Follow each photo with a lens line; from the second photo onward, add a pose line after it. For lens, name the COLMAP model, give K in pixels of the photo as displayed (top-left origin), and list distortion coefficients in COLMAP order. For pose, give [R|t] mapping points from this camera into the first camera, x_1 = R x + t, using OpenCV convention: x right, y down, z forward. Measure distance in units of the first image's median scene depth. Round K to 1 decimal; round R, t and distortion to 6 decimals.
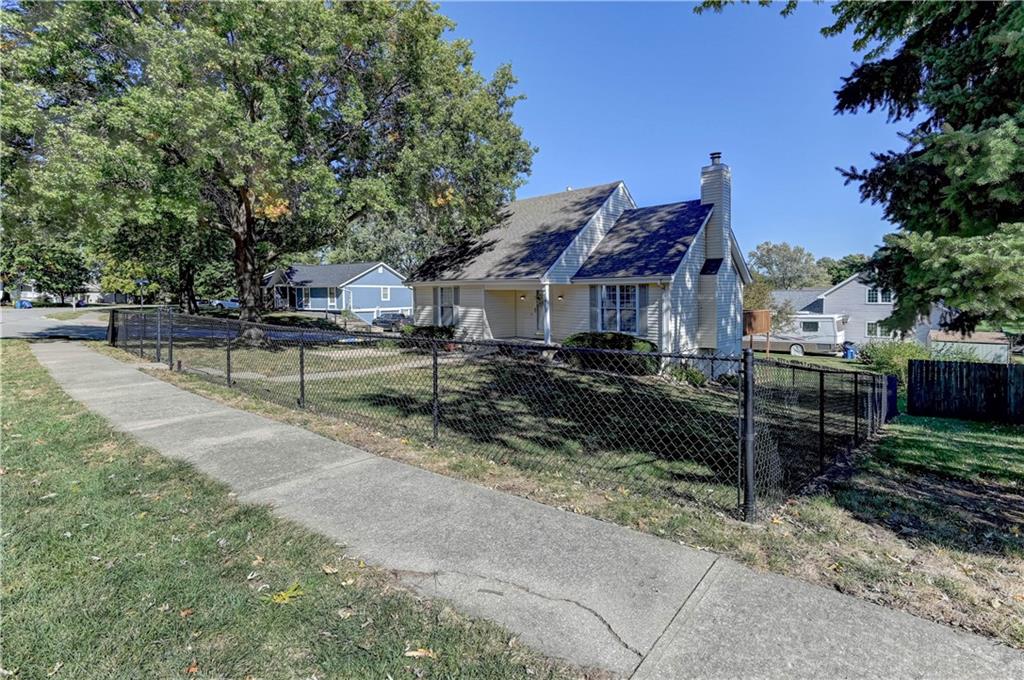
lens RADIAL K [[492.6, 0, 516.0], [0, 492.6, 308.8], [0, 0, 1]] dist [0.001808, -0.000036]
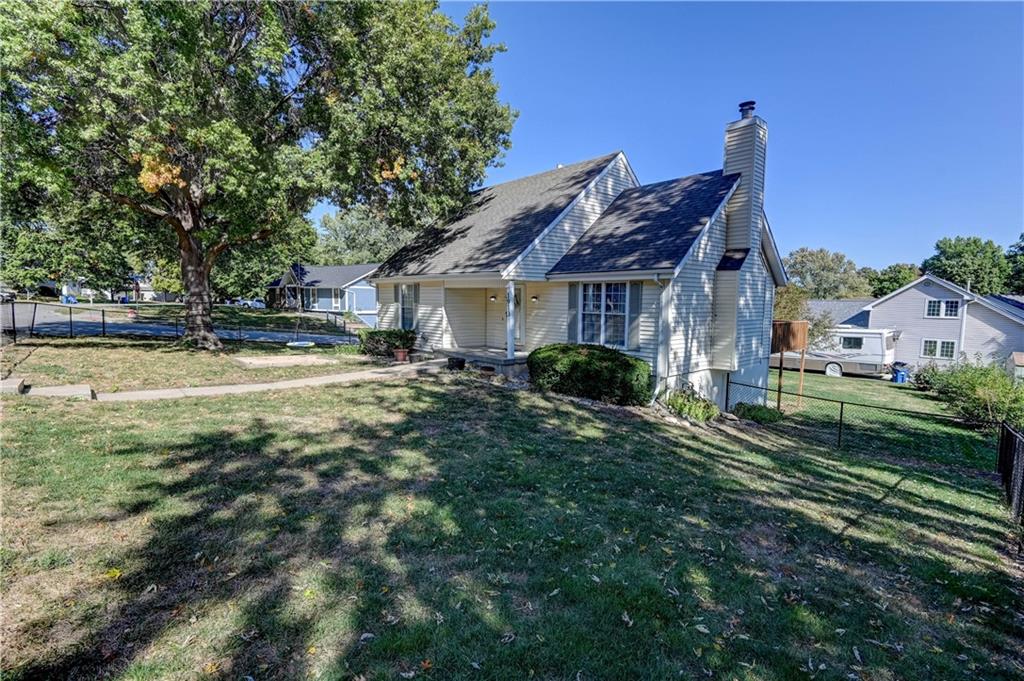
lens RADIAL K [[458.4, 0, 509.6], [0, 458.4, 343.2], [0, 0, 1]] dist [-0.003833, -0.000201]
pose [[0.996264, 0.029548, -0.081150, 0.078095], [-0.024658, 0.997856, 0.060618, 0.003725], [0.082767, -0.058391, 0.994857, 0.180999]]
